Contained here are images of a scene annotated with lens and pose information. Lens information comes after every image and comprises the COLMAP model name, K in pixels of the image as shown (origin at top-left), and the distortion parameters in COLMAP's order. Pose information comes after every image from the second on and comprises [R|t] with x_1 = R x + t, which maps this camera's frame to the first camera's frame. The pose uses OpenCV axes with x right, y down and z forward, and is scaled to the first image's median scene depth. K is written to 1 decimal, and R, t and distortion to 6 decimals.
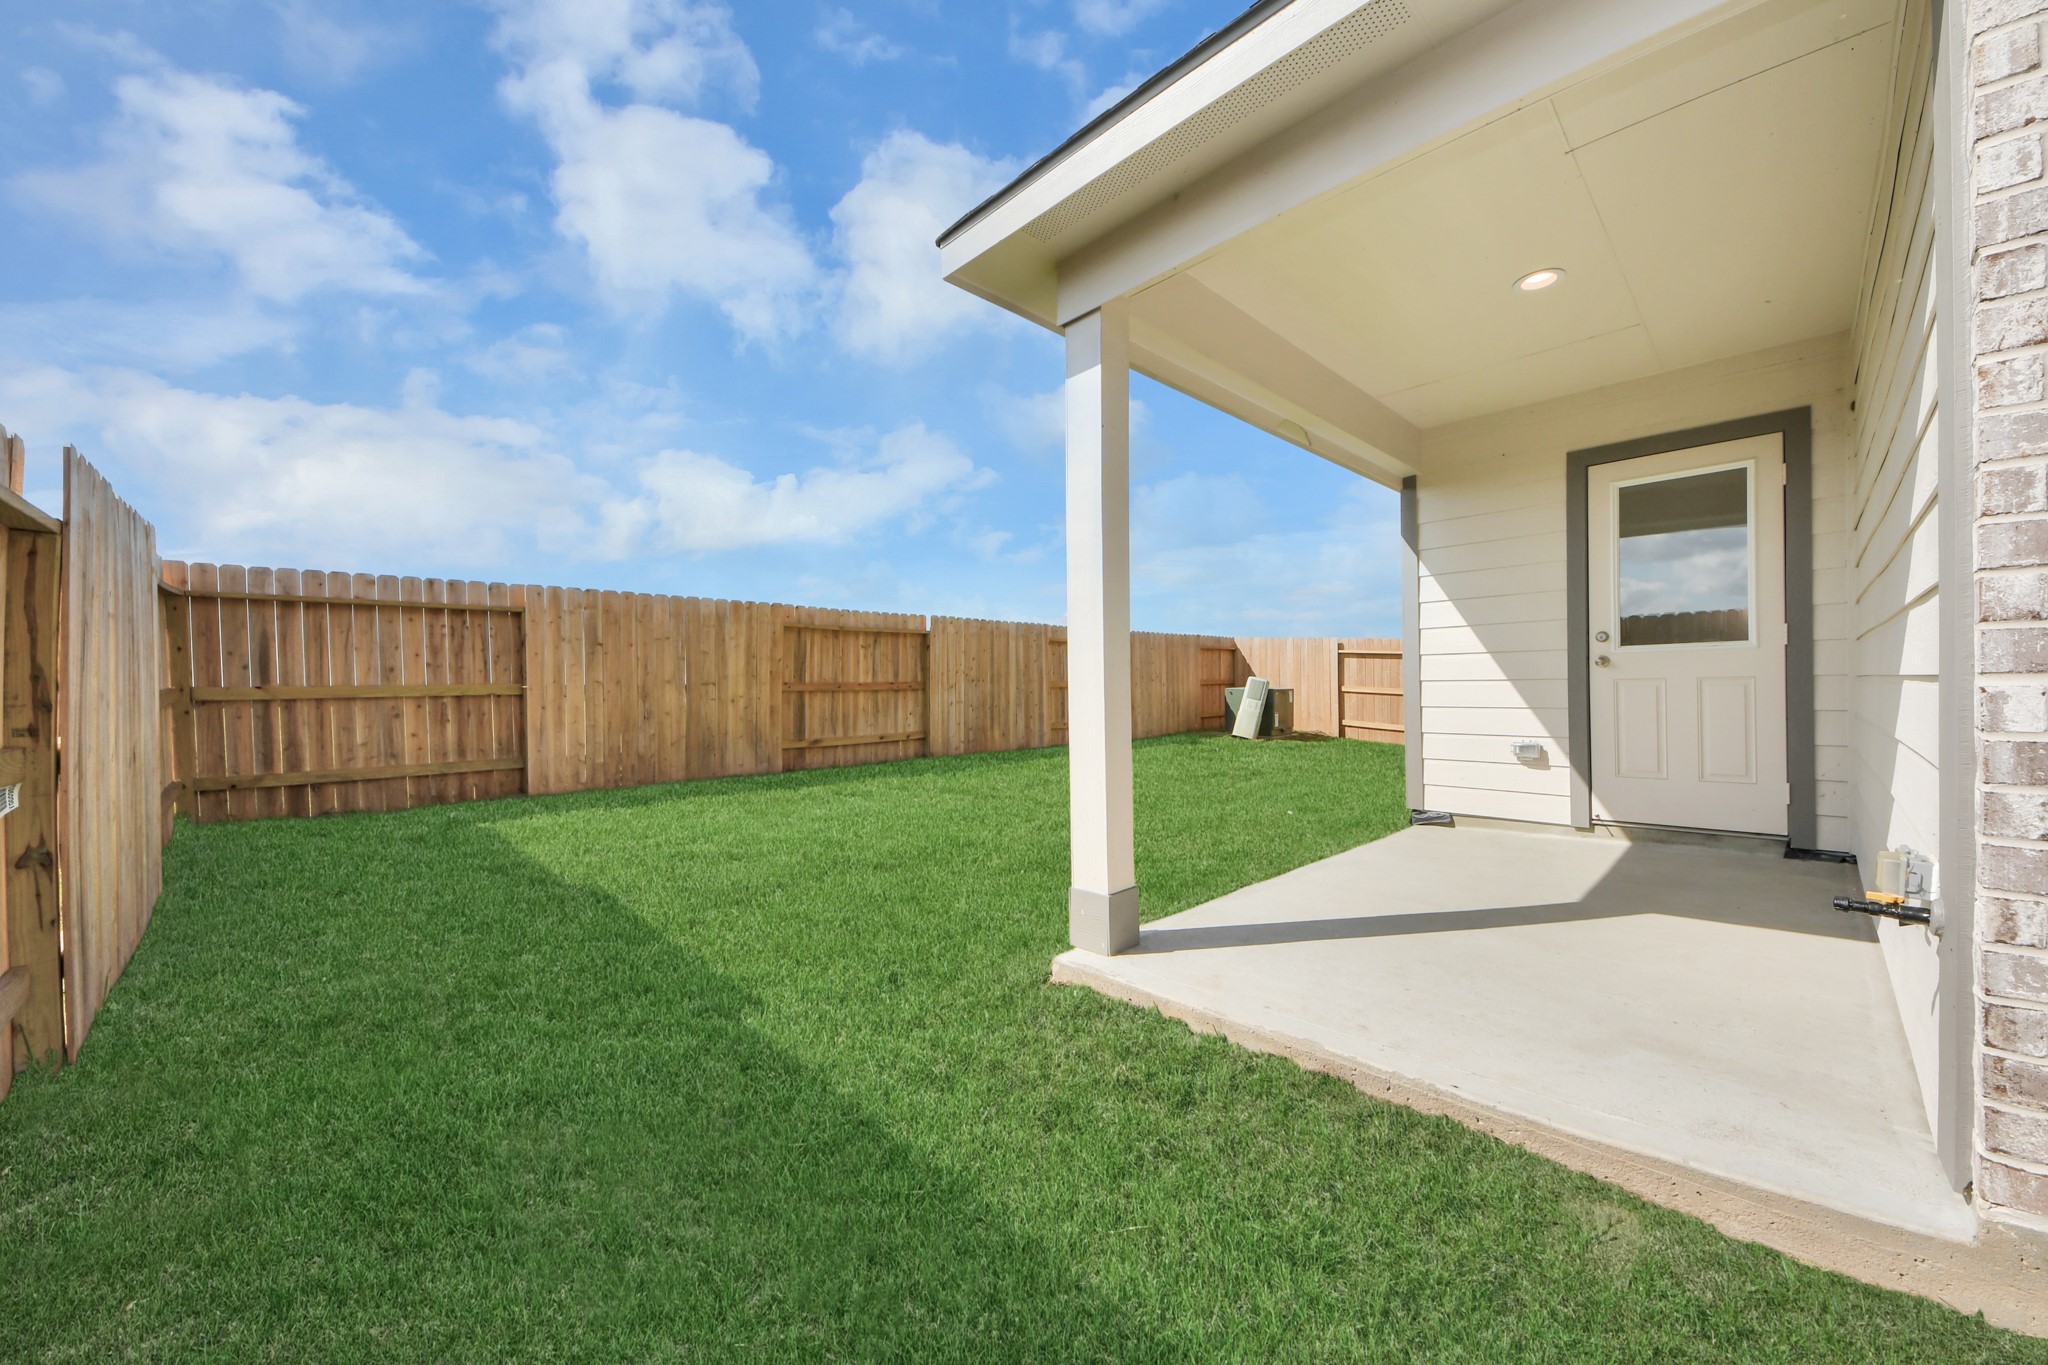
lens RADIAL K [[730.6, 0, 1051.0], [0, 730.6, 688.8], [0, 0, 1]] dist [0.015601, -0.007540]
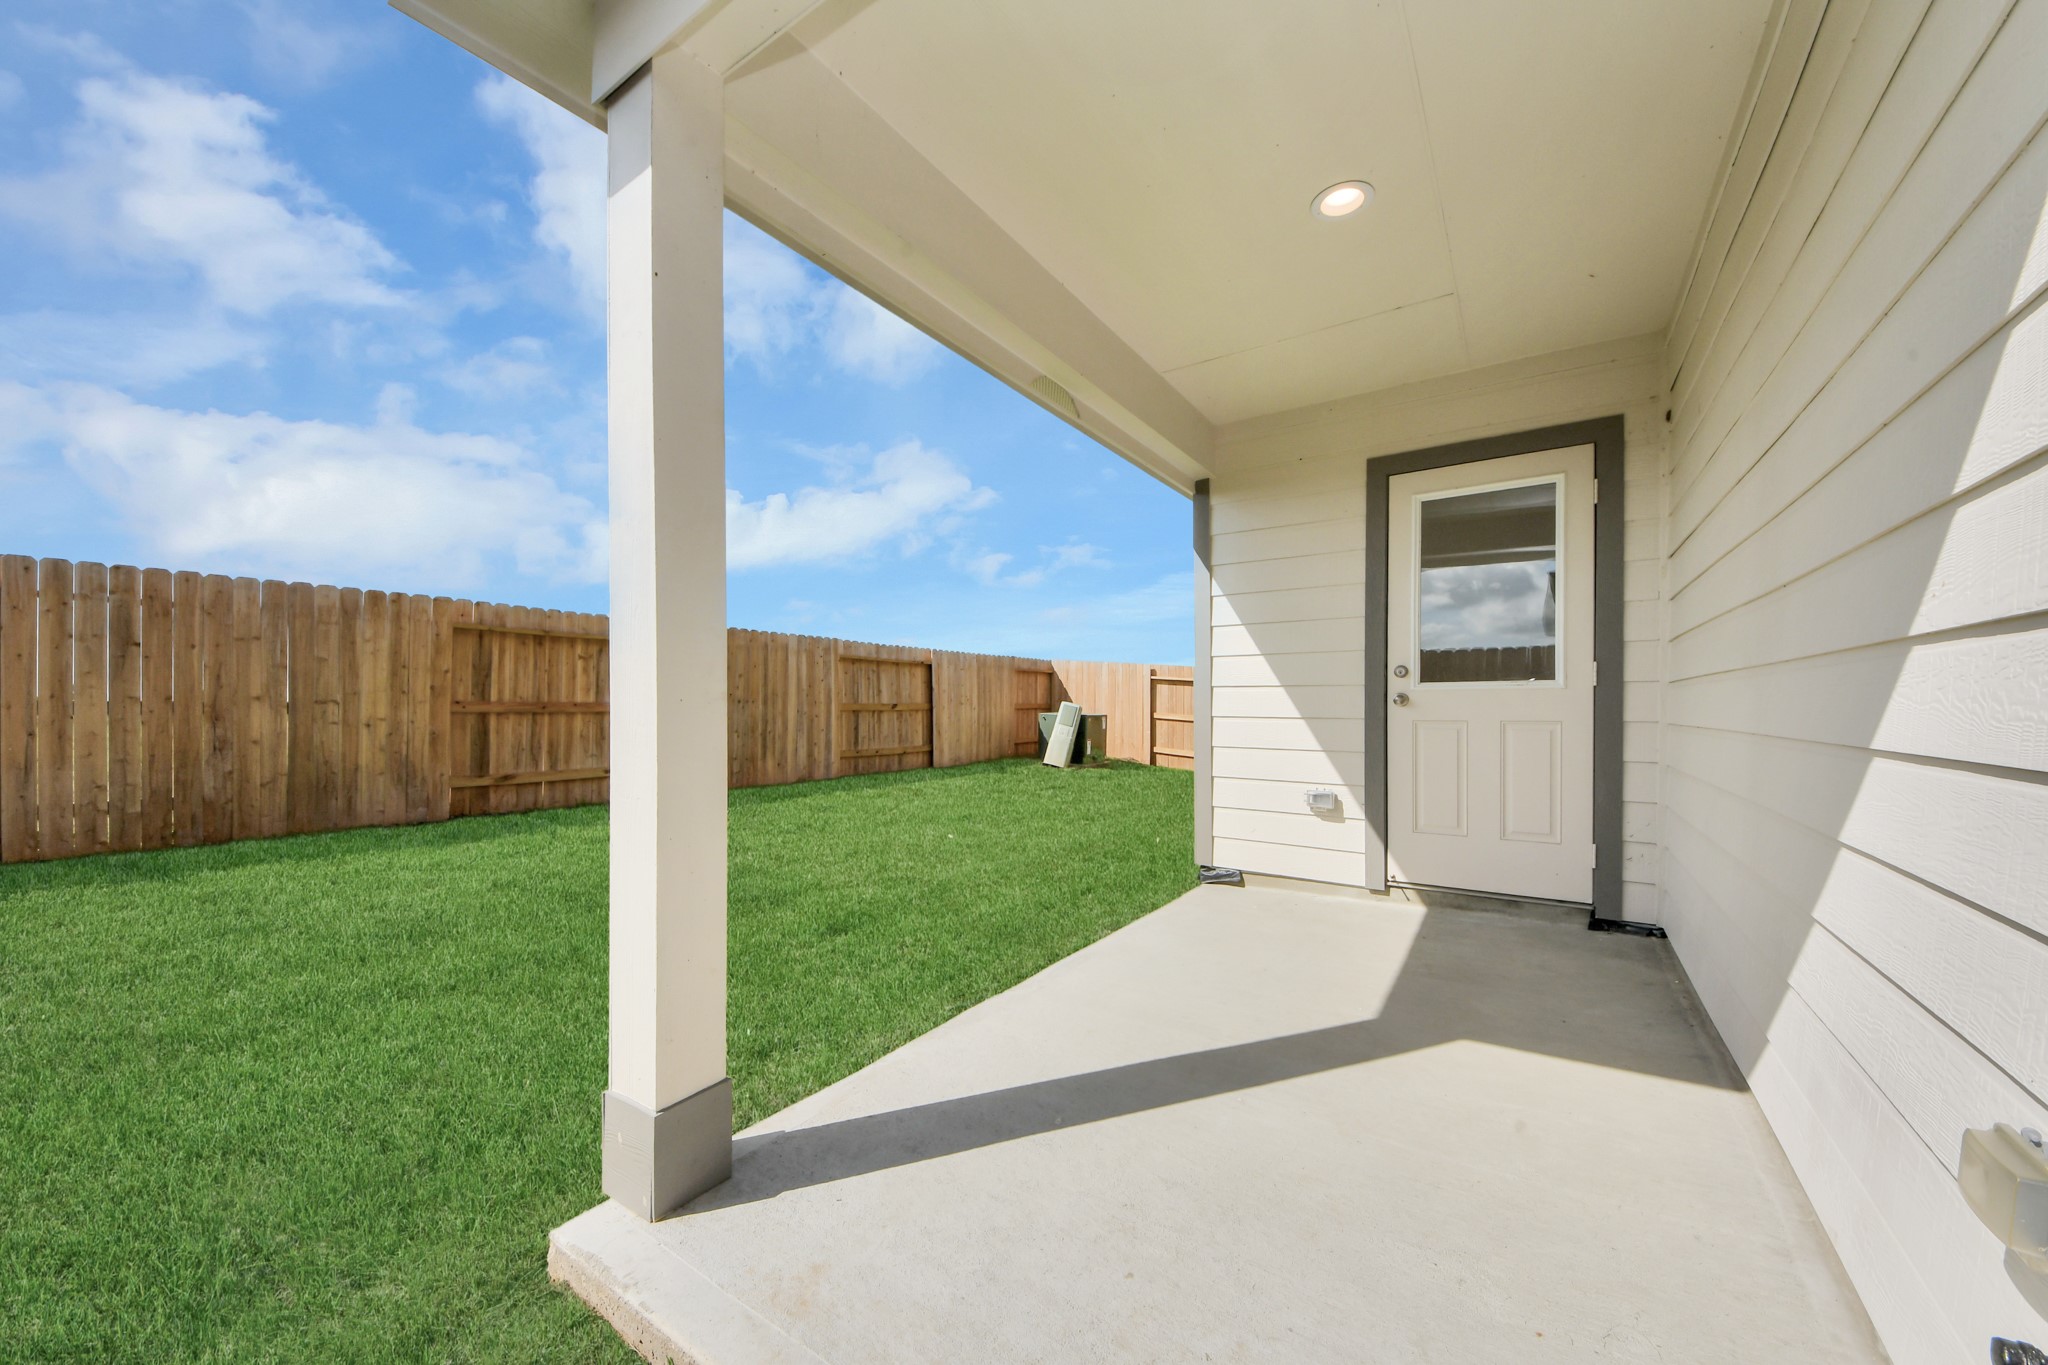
lens RADIAL K [[730.6, 0, 1026.2], [0, 730.6, 704.4], [0, 0, 1]] dist [0.015601, -0.007540]
pose [[0.982288, 0.017433, 0.186567, 0.088834], [-0.016515, 0.999843, -0.006471, -0.011221], [-0.186650, 0.003275, 0.982421, 0.134531]]
